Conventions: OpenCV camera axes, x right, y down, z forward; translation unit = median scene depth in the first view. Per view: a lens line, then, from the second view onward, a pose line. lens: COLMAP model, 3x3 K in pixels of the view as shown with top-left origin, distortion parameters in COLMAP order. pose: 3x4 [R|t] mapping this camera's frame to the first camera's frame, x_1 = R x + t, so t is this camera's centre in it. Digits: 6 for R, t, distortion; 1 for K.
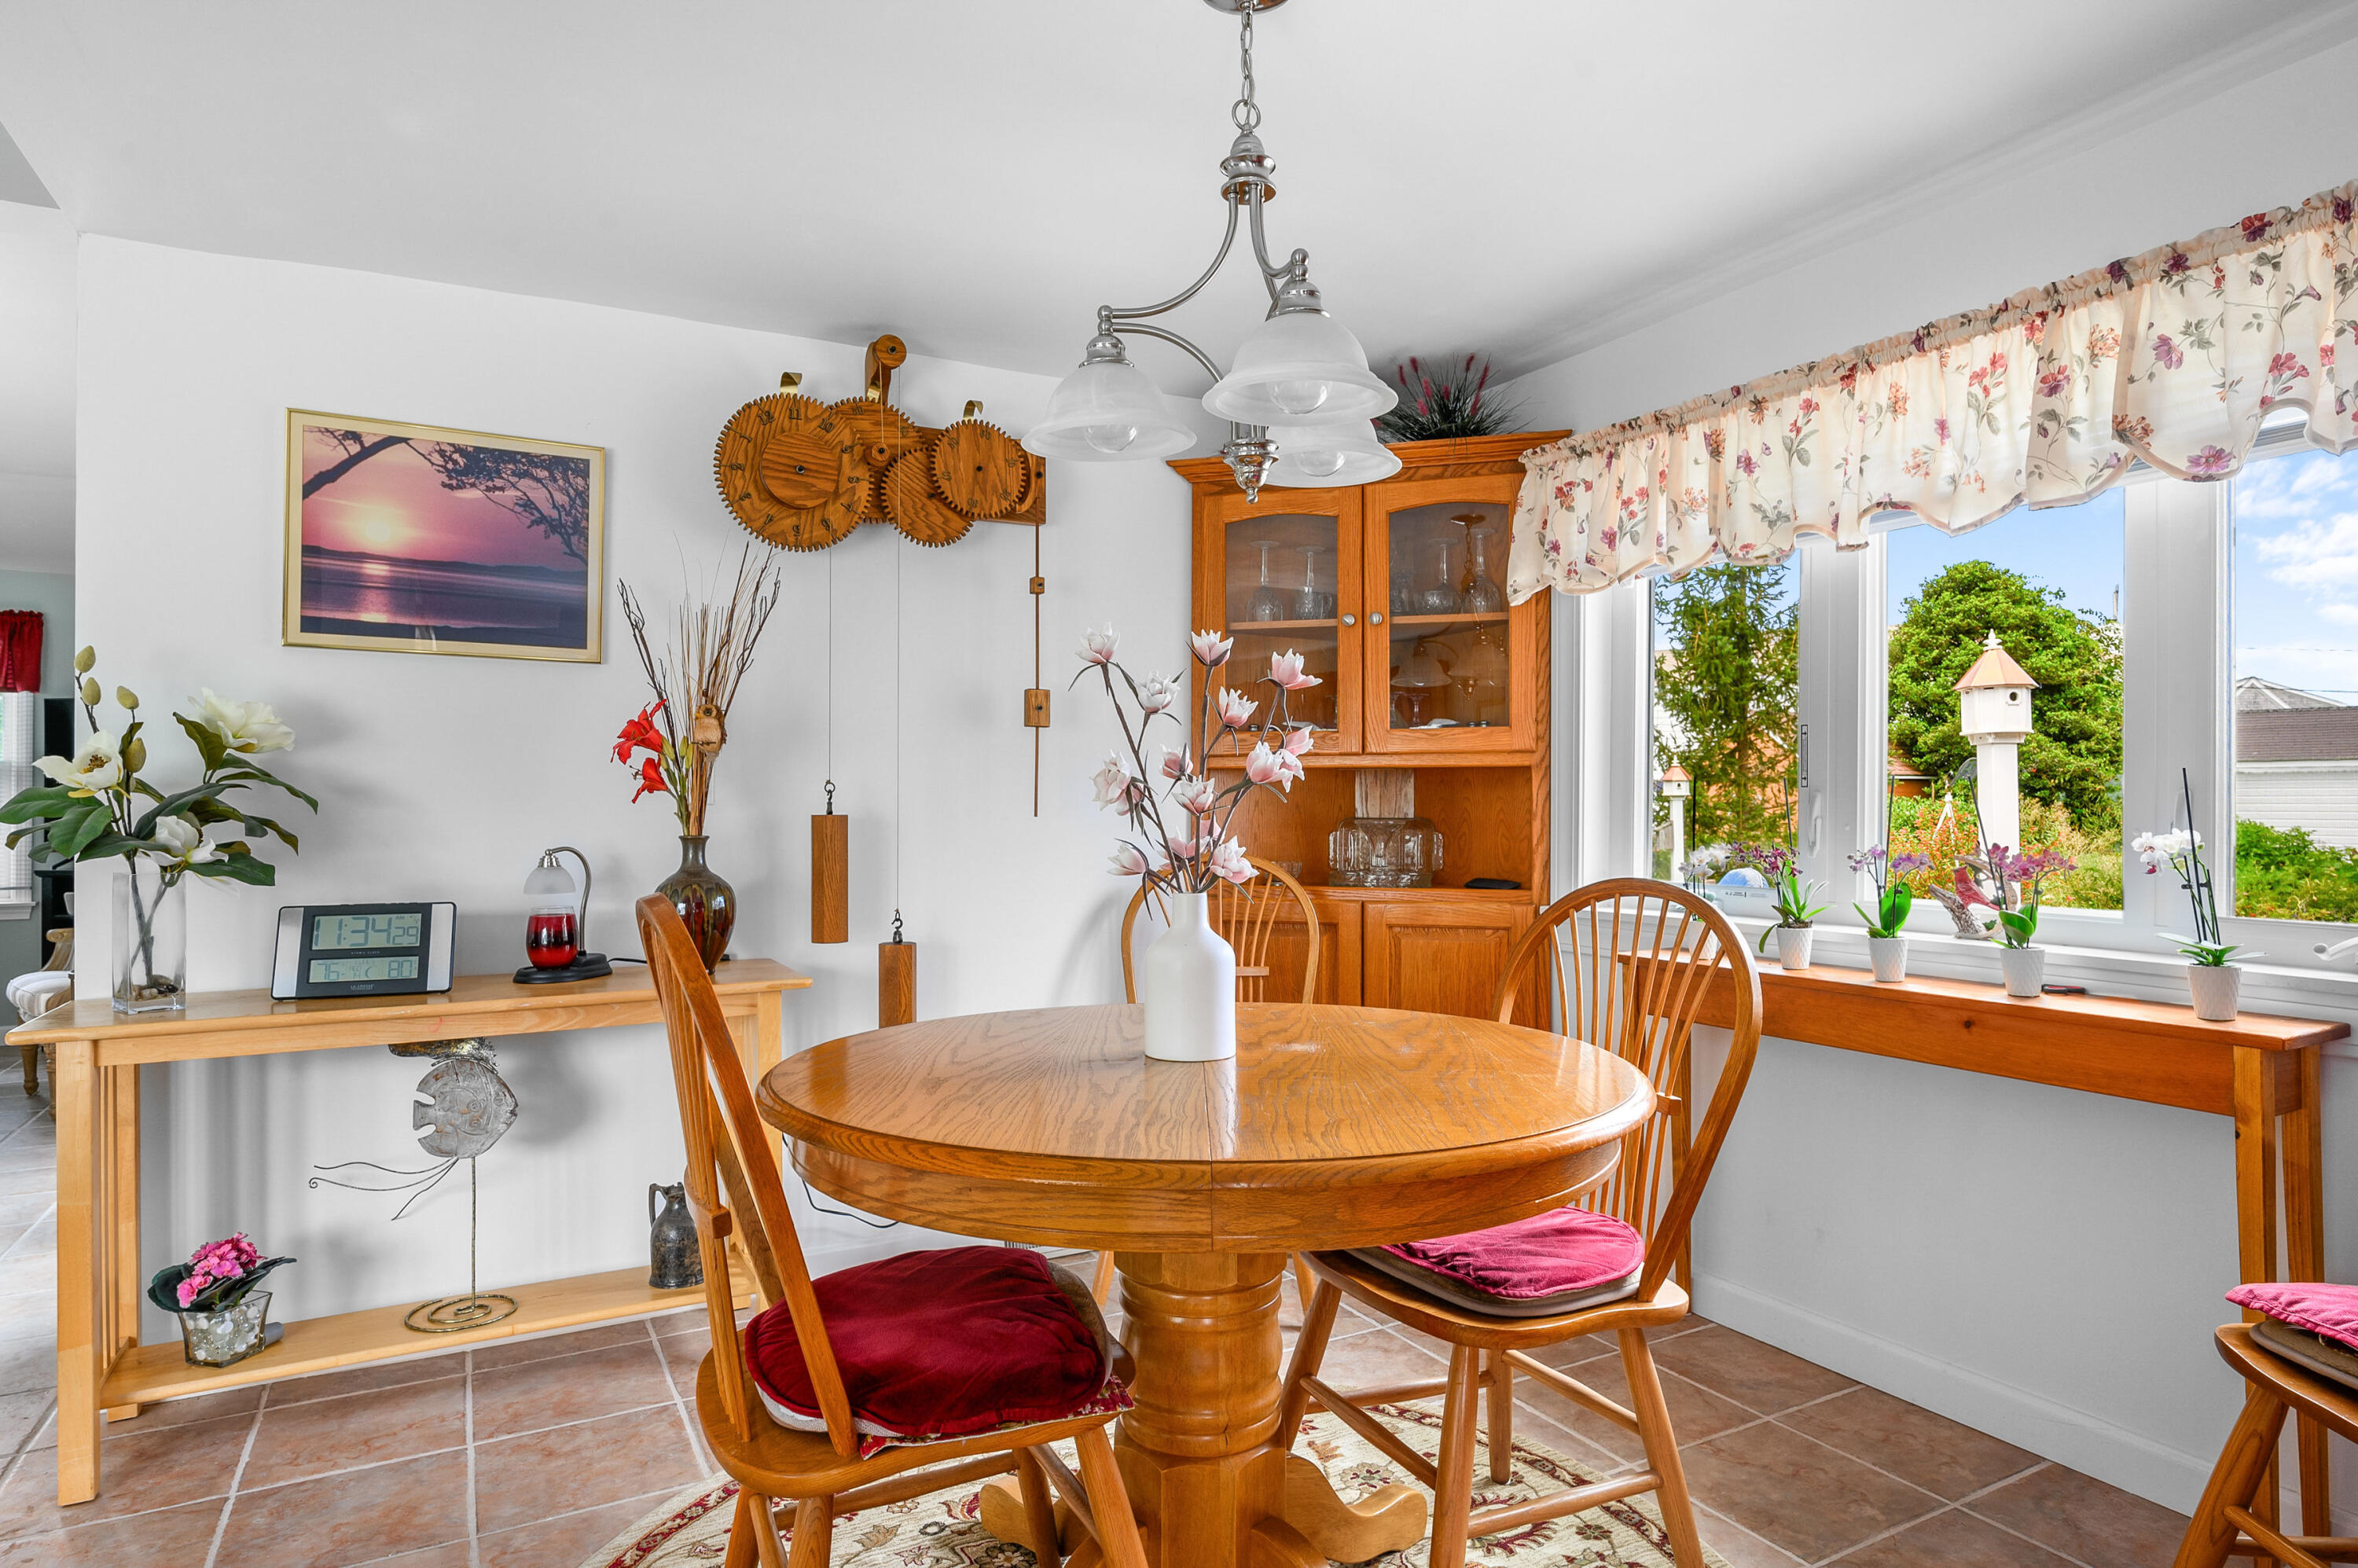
lens RADIAL K [[1329.6, 0, 1185.0], [0, 1329.6, 807.9], [0, 0, 1]] dist [-0.004640, -0.001170]
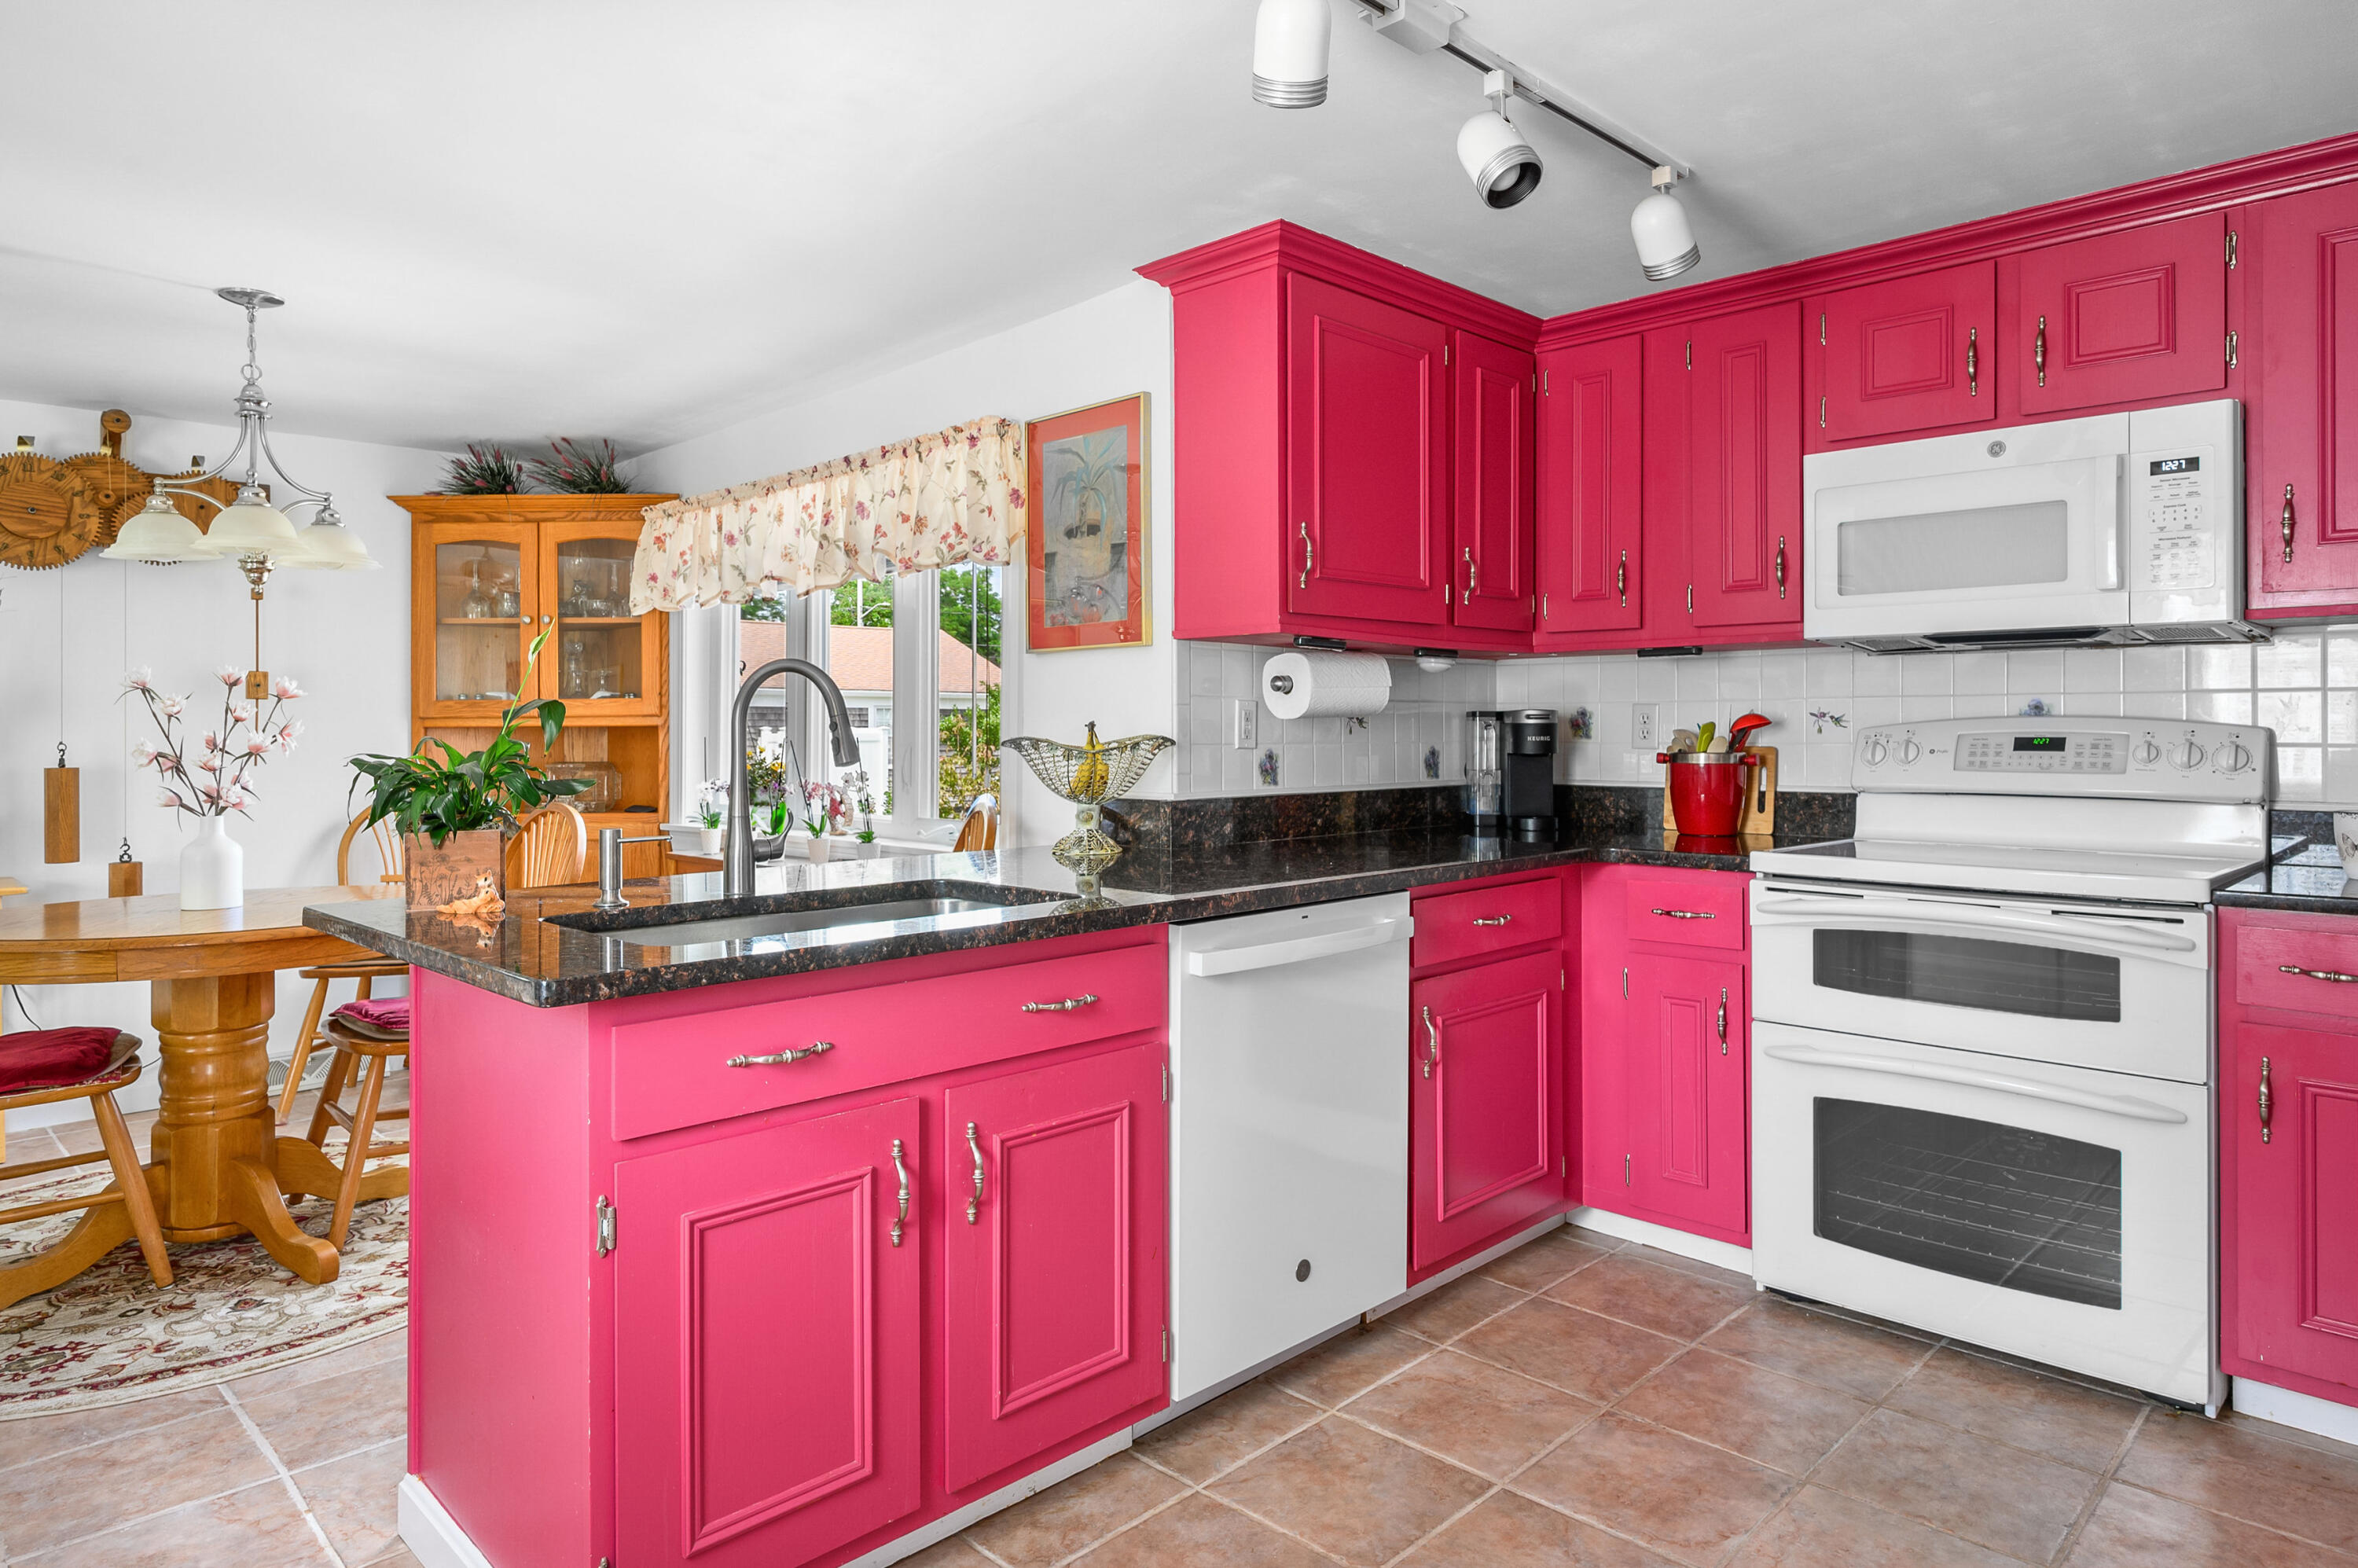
lens RADIAL K [[1398.7, 0, 1173.7], [0, 1398.7, 730.7], [0, 0, 1]] dist [-0.000645, 0.000267]
pose [[0.960395, -0.005251, 0.278592, 0.411914], [0.006037, 0.999980, -0.001966, -0.021767], [-0.278576, 0.003570, 0.960408, -0.658698]]
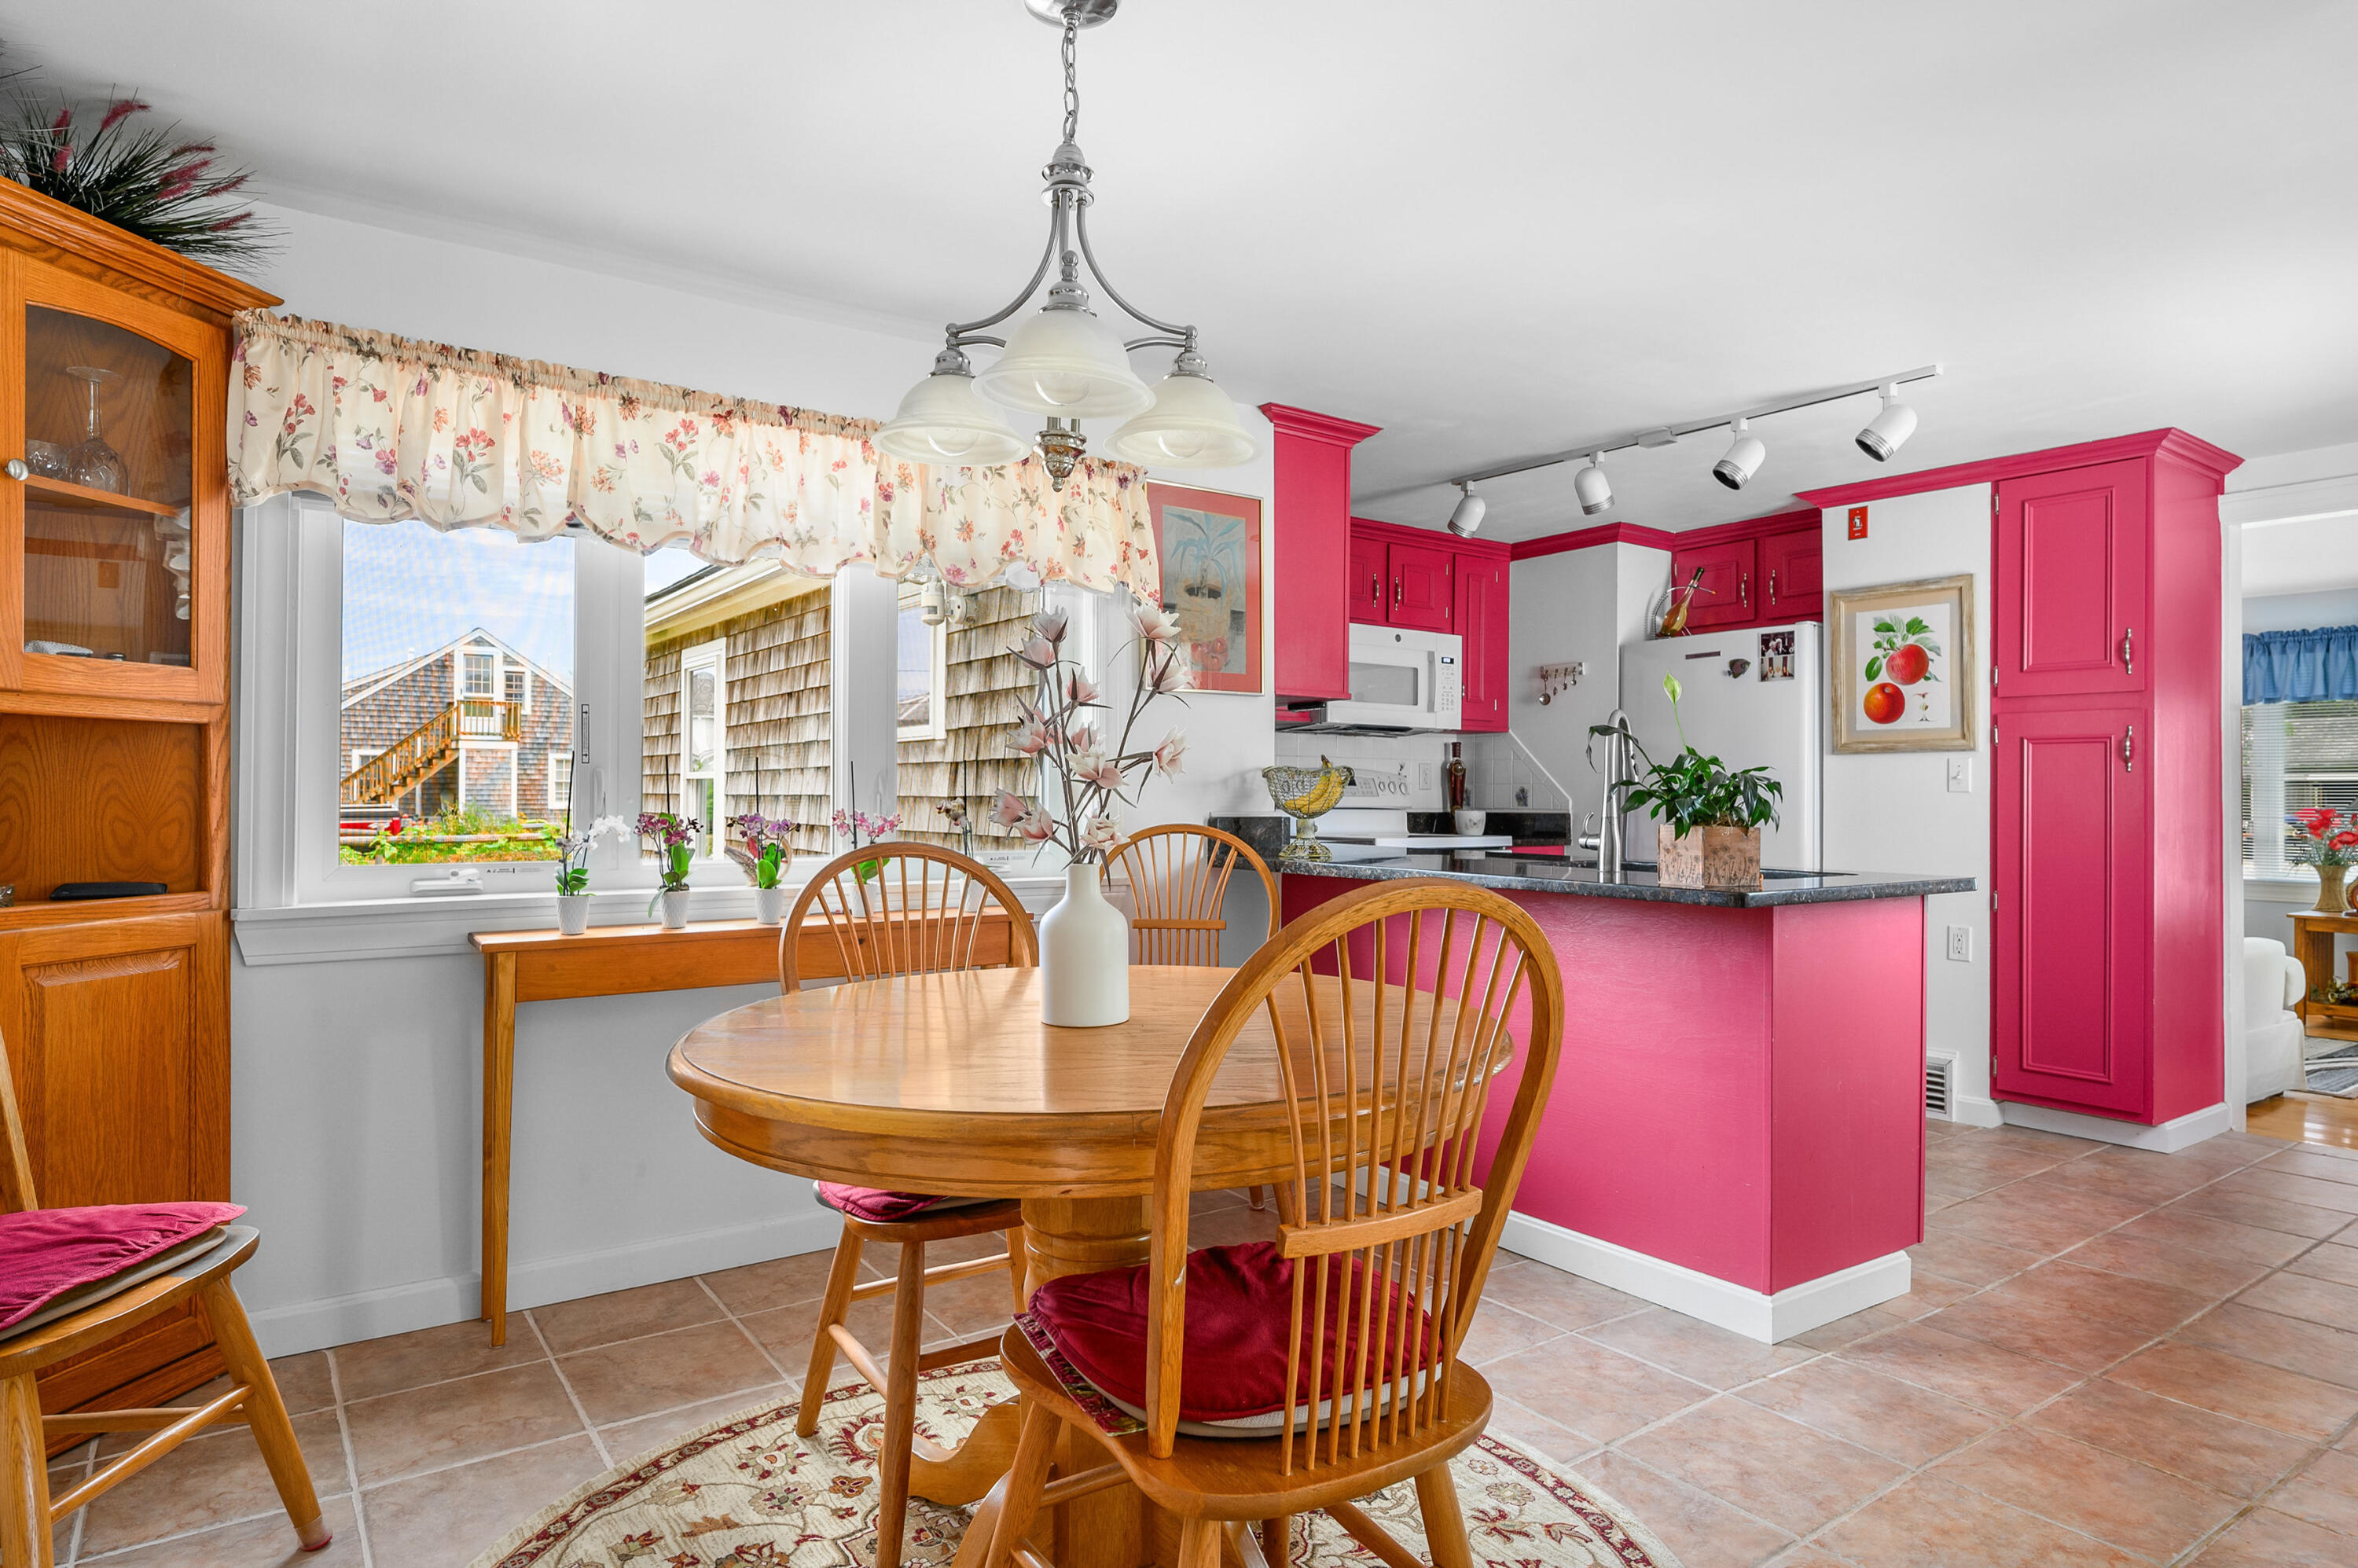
lens RADIAL K [[1336.8, 0, 1175.5], [0, 1336.8, 794.1], [0, 0, 1]] dist [0.003681, 0.000059]
pose [[-0.115877, -0.001684, 0.993262, -0.600352], [-0.003563, 0.999993, 0.001280, 0.005378], [-0.993257, -0.003391, -0.115882, 0.608206]]
